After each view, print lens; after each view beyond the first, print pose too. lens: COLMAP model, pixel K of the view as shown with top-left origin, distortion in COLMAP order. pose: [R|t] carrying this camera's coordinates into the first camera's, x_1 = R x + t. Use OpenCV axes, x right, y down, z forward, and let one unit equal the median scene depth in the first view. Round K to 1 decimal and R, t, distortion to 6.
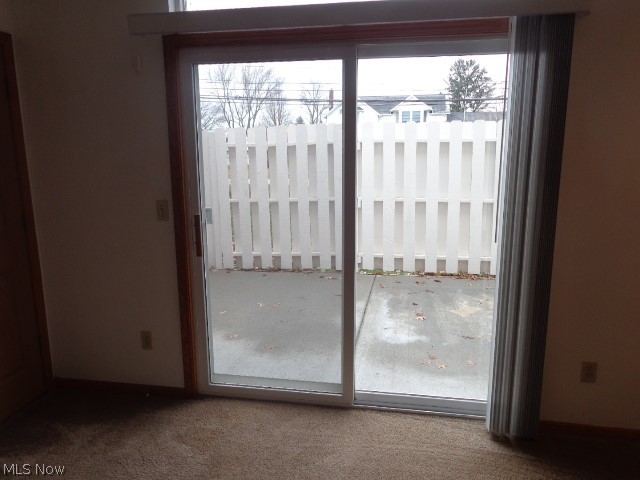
lens RADIAL K [[486.5, 0, 324.2], [0, 486.5, 242.9], [0, 0, 1]] dist [-0.007760, 0.026607]
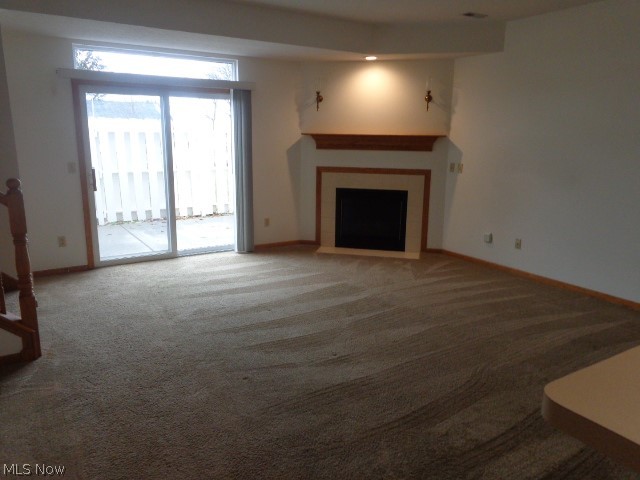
lens RADIAL K [[486.5, 0, 319.2], [0, 486.5, 242.0], [0, 0, 1]] dist [-0.007760, 0.026607]
pose [[0.750951, -0.137901, 0.645799, -0.387075], [0.124589, 0.989976, 0.066520, 0.094749], [-0.648499, 0.030506, 0.760604, -0.474879]]
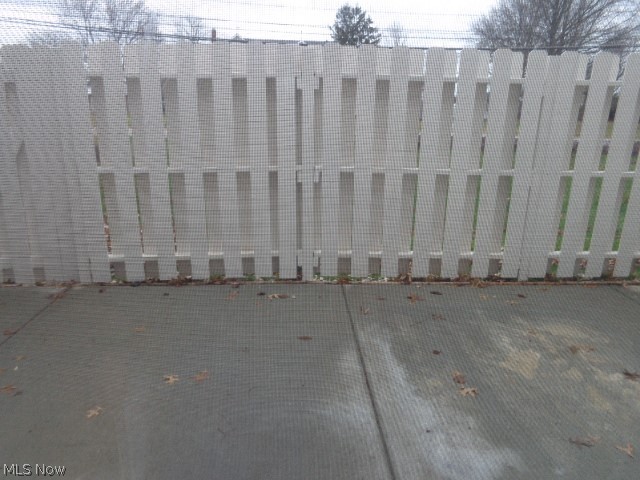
lens RADIAL K [[486.5, 0, 322.8], [0, 486.5, 240.8], [0, 0, 1]] dist [-0.007760, 0.026607]
pose [[0.972914, -0.031972, 0.228947, -0.068704], [0.010167, 0.995349, 0.095794, -0.057126], [-0.230945, -0.090872, 0.968714, 0.370484]]
